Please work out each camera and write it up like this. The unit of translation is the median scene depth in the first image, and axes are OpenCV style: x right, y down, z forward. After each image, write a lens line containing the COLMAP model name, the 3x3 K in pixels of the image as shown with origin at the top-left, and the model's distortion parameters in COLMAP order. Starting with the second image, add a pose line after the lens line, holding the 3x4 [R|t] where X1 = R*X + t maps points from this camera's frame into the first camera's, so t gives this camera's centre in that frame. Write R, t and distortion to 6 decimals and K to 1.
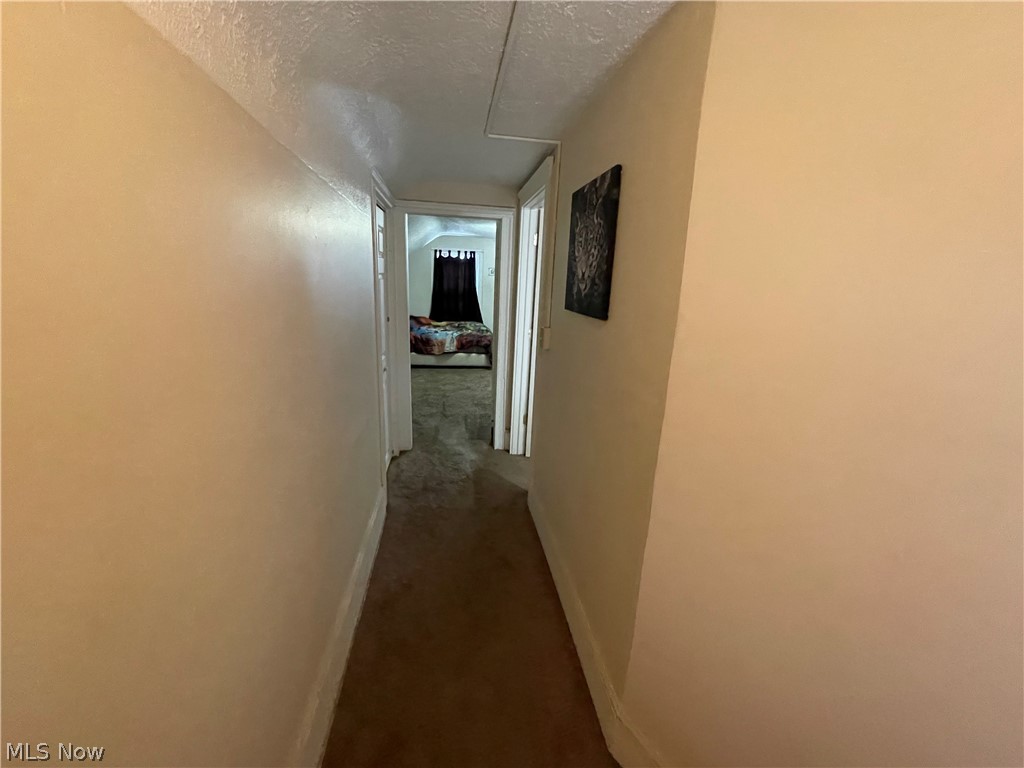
lens RADIAL K [[413.8, 0, 508.2], [0, 413.8, 382.0], [0, 0, 1]] dist [-0.000980, -0.000151]
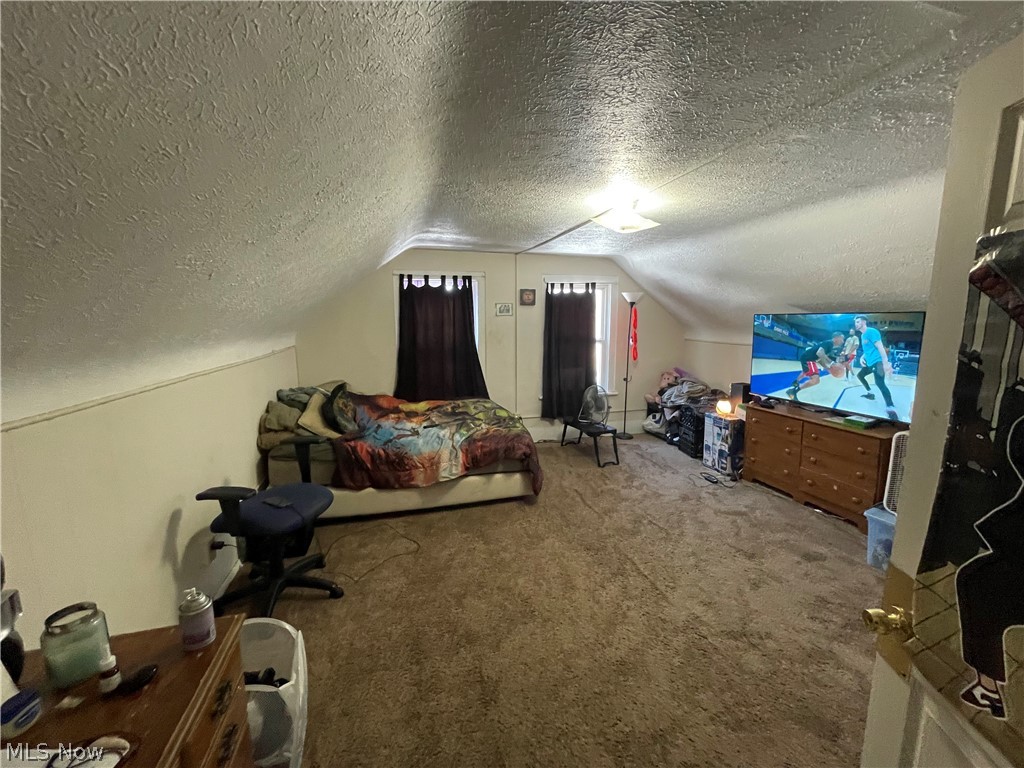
lens RADIAL K [[413.8, 0, 515.4], [0, 413.8, 385.2], [0, 0, 1]] dist [-0.000980, -0.000151]
pose [[0.989178, -0.064890, 0.131593, -0.111833], [0.076377, 0.993517, -0.084210, -0.120576], [-0.125275, 0.093349, 0.987721, 0.470778]]
